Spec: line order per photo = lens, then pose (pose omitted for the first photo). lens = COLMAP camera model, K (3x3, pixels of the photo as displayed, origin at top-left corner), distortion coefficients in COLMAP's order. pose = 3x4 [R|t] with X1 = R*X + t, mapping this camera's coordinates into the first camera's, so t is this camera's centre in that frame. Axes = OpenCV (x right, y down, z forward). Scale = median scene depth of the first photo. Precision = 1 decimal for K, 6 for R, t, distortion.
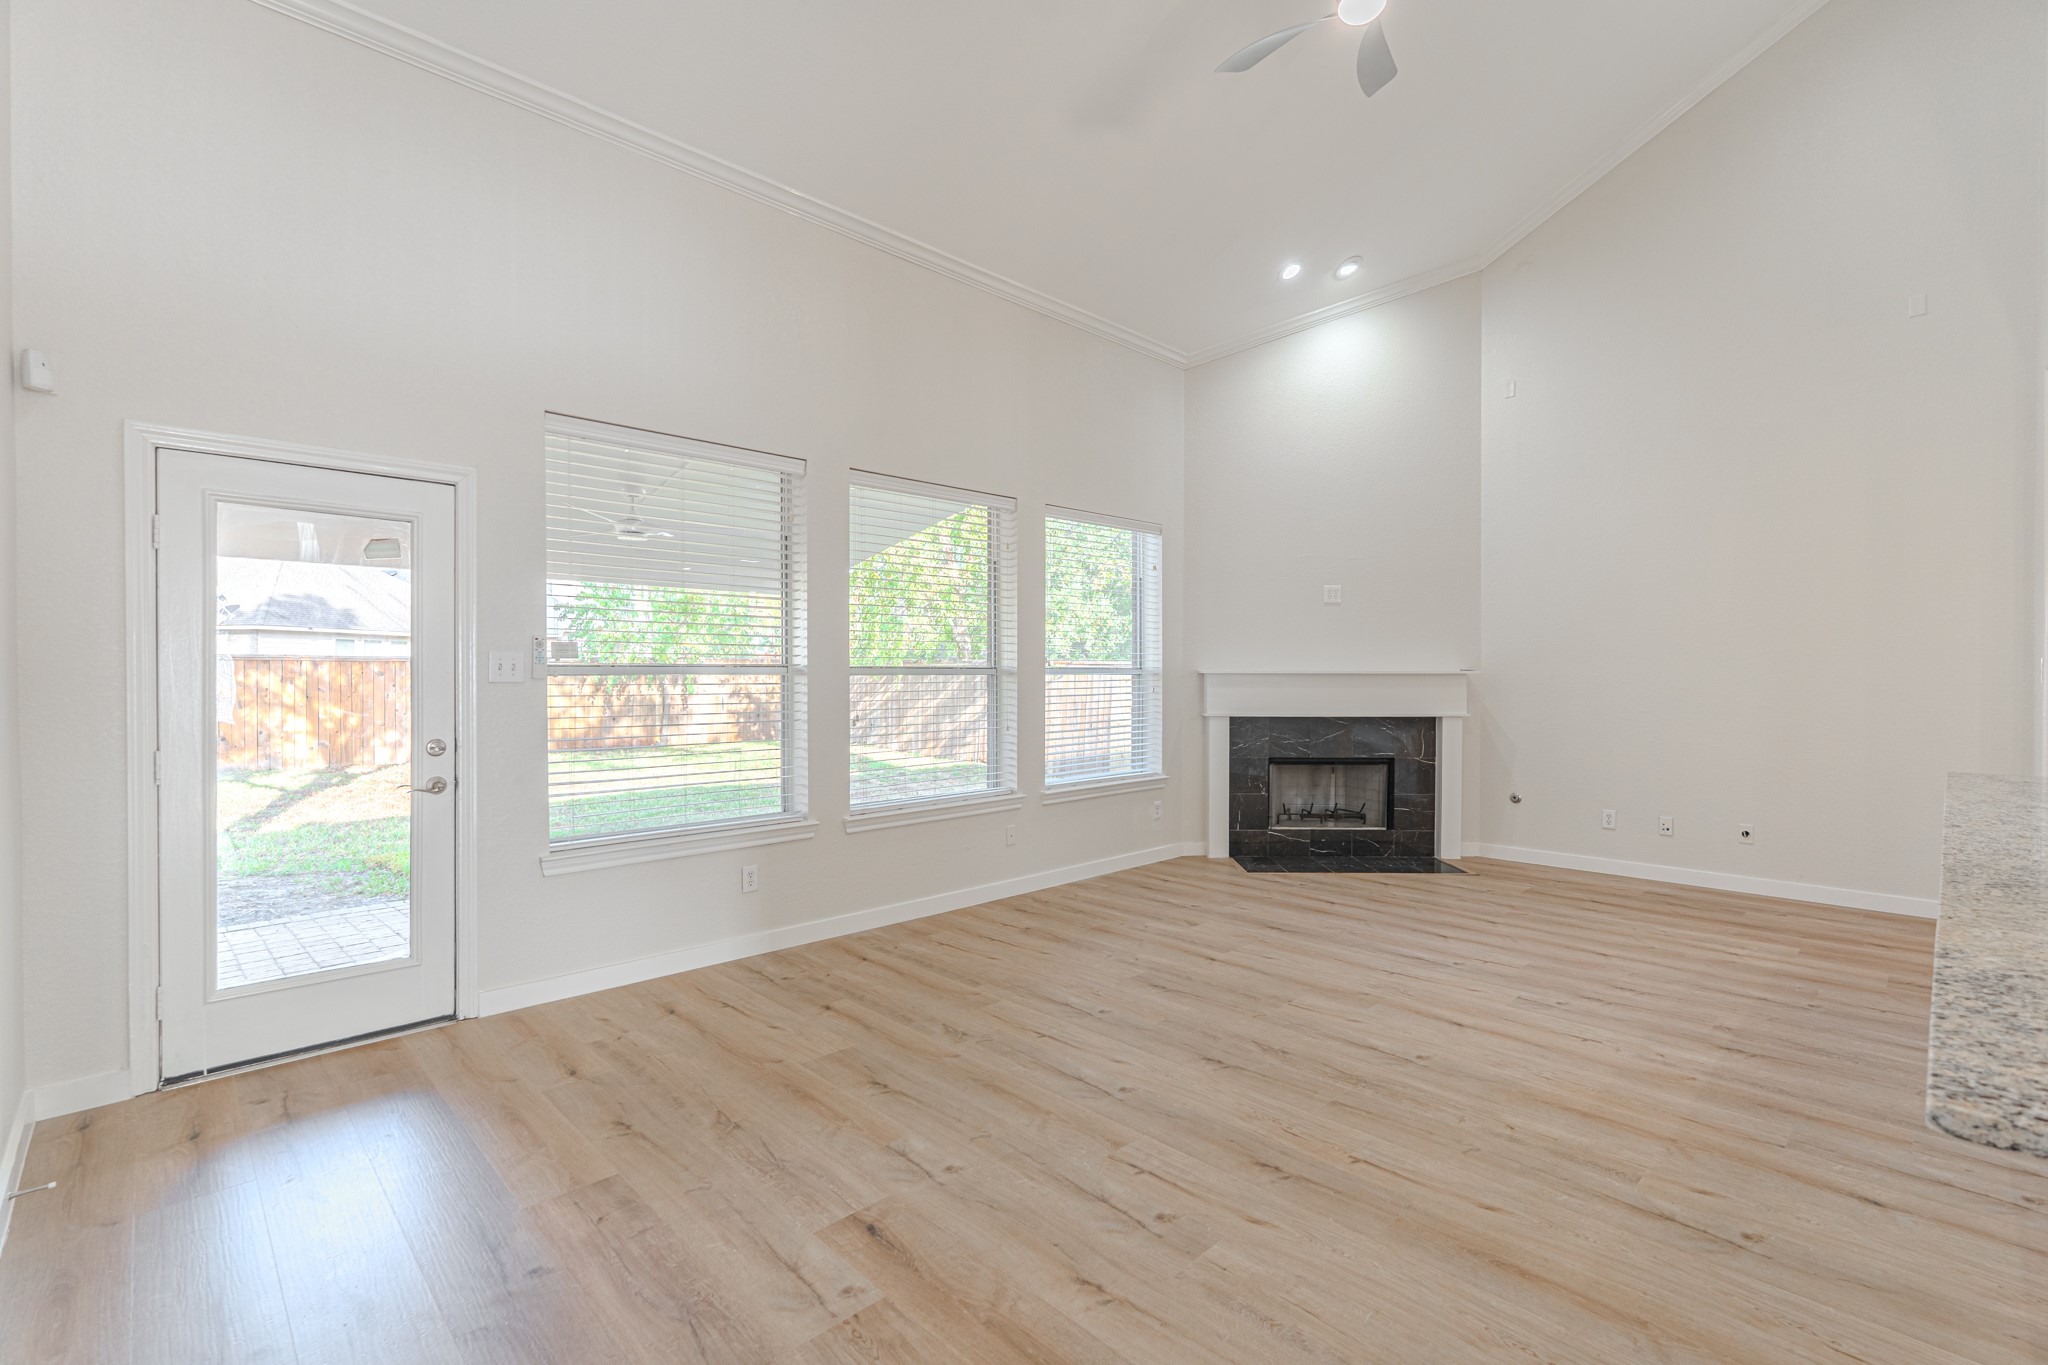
lens RADIAL K [[908.5, 0, 1029.6], [0, 908.5, 686.8], [0, 0, 1]] dist [-0.001043, 0.000352]
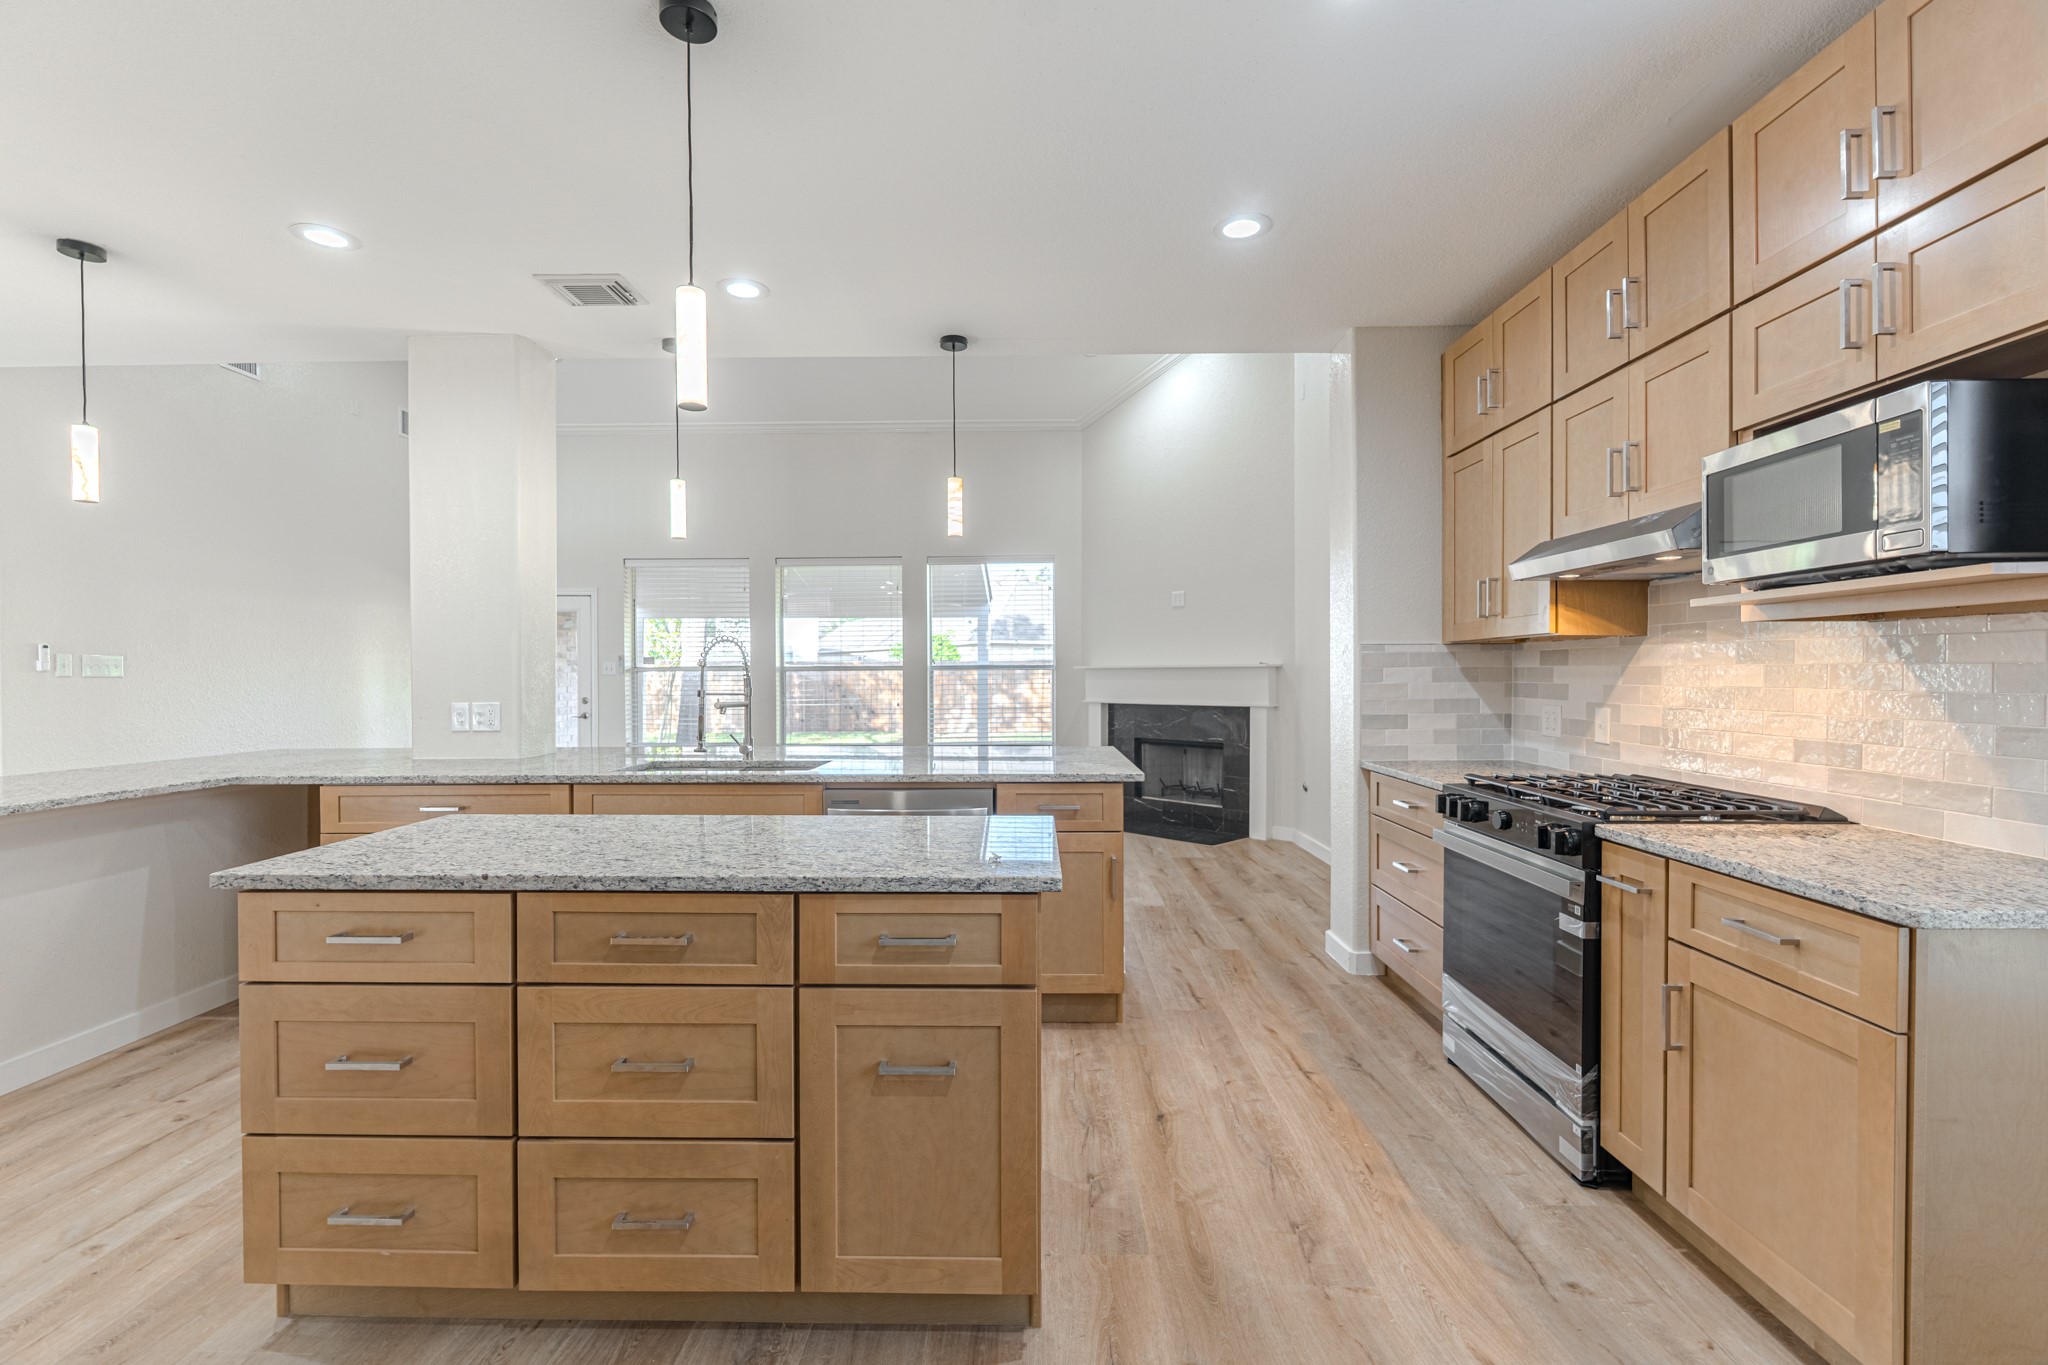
lens RADIAL K [[898.8, 0, 1024.0], [0, 898.8, 682.5], [0, 0, 1]] dist [-0.001355, 0.000104]
pose [[0.702476, 0.002936, -0.711701, 1.903374], [-0.004223, 0.999991, -0.000044, 0.010177], [0.711695, 0.003036, 0.702483, 0.106759]]
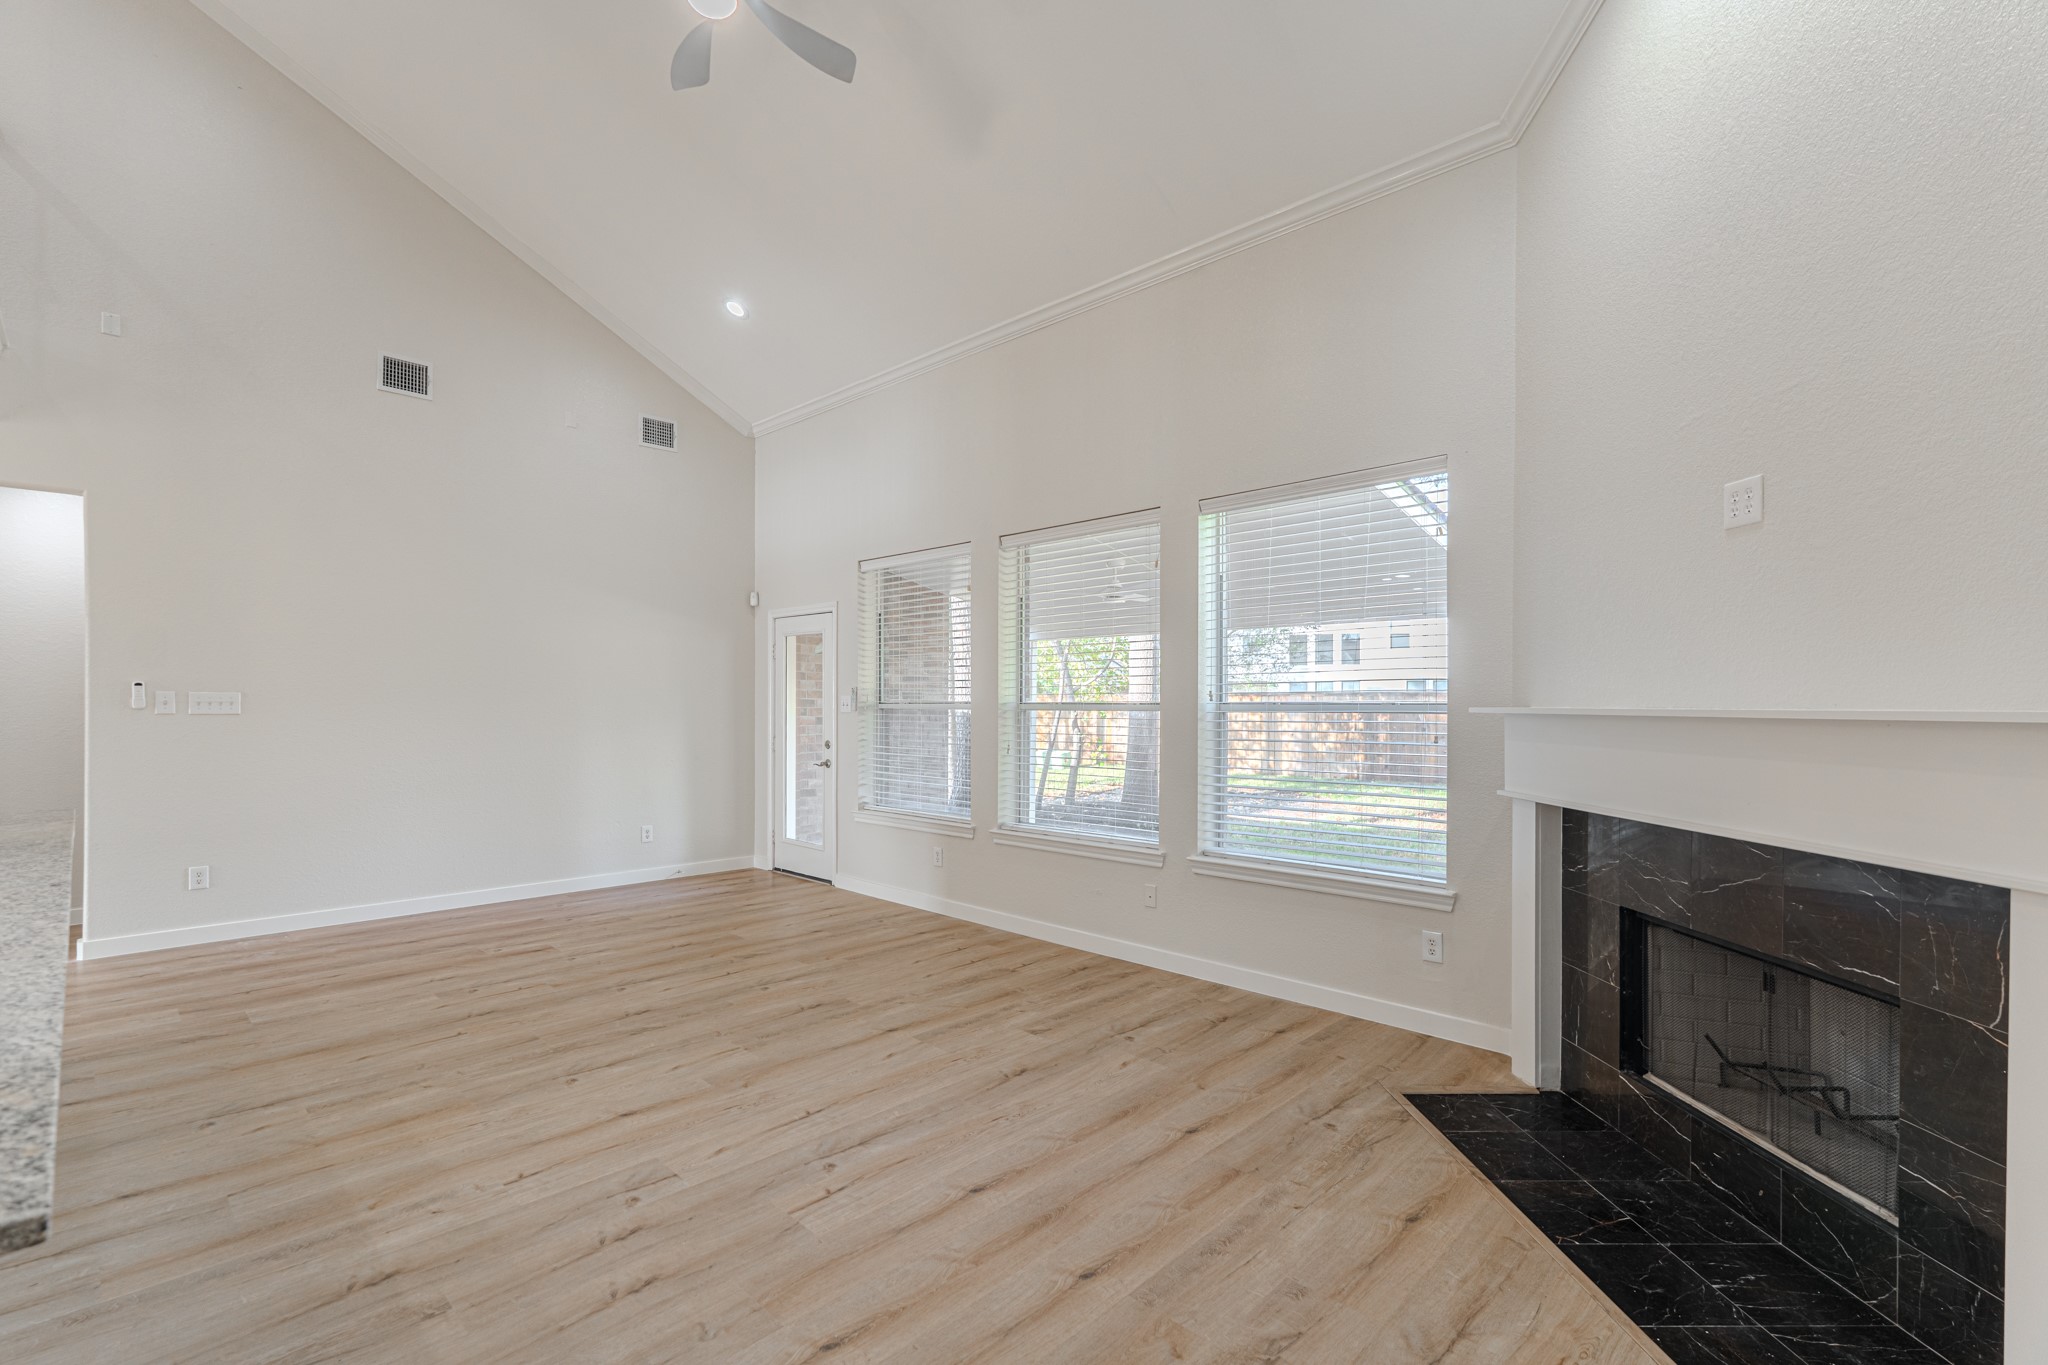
lens RADIAL K [[914.4, 0, 1011.8], [0, 914.4, 708.5], [0, 0, 1]] dist [0.000298, -0.000746]
pose [[0.018027, 0.004502, -0.999827, 1.321139], [-0.016843, 0.999849, 0.004198, -0.028292], [0.999696, 0.016764, 0.018100, 1.312358]]
